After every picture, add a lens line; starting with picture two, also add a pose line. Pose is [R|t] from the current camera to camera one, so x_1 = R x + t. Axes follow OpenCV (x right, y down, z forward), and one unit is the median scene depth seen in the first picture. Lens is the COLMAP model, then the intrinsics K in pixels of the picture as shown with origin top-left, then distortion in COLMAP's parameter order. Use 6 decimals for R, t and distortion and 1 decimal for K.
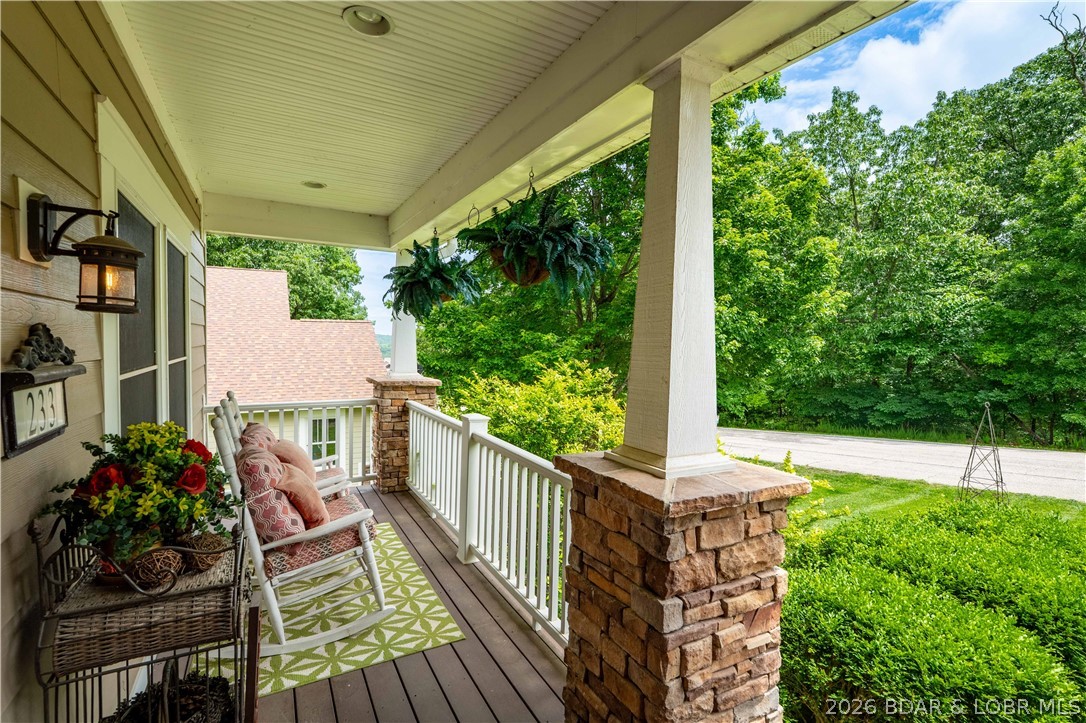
lens RADIAL K [[477.4, 0, 549.5], [0, 477.4, 362.4], [0, 0, 1]] dist [-0.002792, -0.000370]
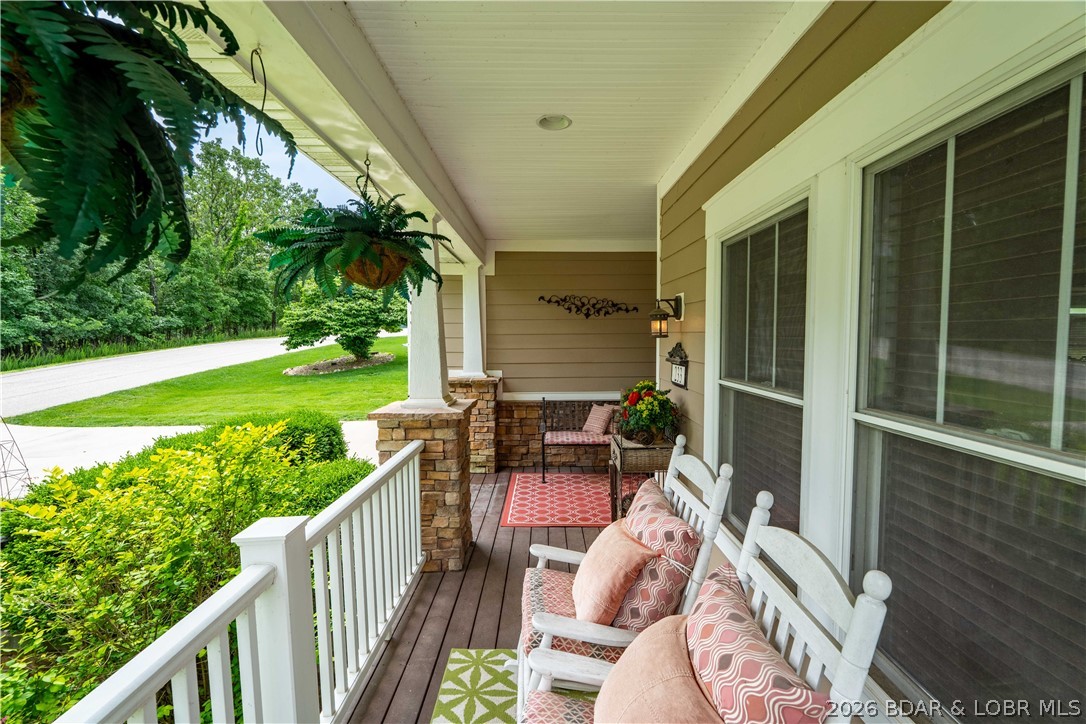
lens RADIAL K [[477.4, 0, 549.5], [0, 477.4, 362.9], [0, 0, 1]] dist [-0.002792, -0.000370]
pose [[-0.864465, -0.046186, 0.500567, -0.811070], [0.009553, 0.994081, 0.108220, -0.118131], [-0.502602, 0.098334, -0.858907, 1.672555]]
